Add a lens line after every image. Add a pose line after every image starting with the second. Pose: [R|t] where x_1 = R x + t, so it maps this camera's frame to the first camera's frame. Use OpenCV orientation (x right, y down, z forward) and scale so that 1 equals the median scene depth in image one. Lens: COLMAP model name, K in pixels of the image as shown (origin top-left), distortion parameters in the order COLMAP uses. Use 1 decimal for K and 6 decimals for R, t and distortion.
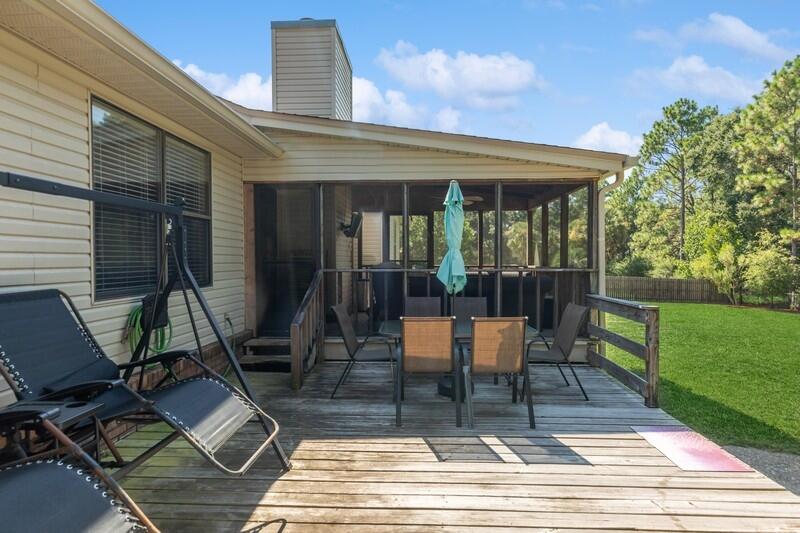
lens RADIAL K [[457.6, 0, 388.6], [0, 457.6, 267.1], [0, 0, 1]] dist [0.003636, 0.001676]
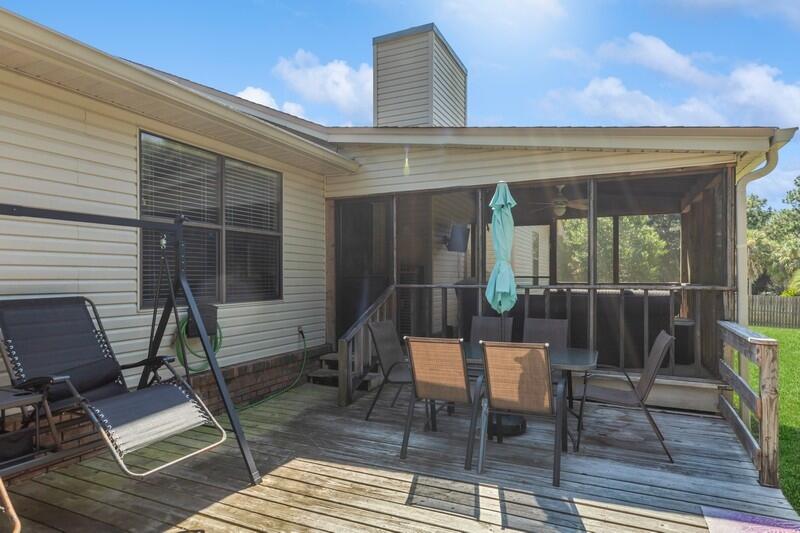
lens RADIAL K [[474.8, 0, 398.7], [0, 474.8, 277.4], [0, 0, 1]] dist [0.003156, 0.001175]
pose [[0.923962, 0.001394, -0.382483, 0.359615], [-0.007808, 0.999854, -0.015217, 0.007291], [0.382405, 0.017046, 0.923837, 0.127902]]
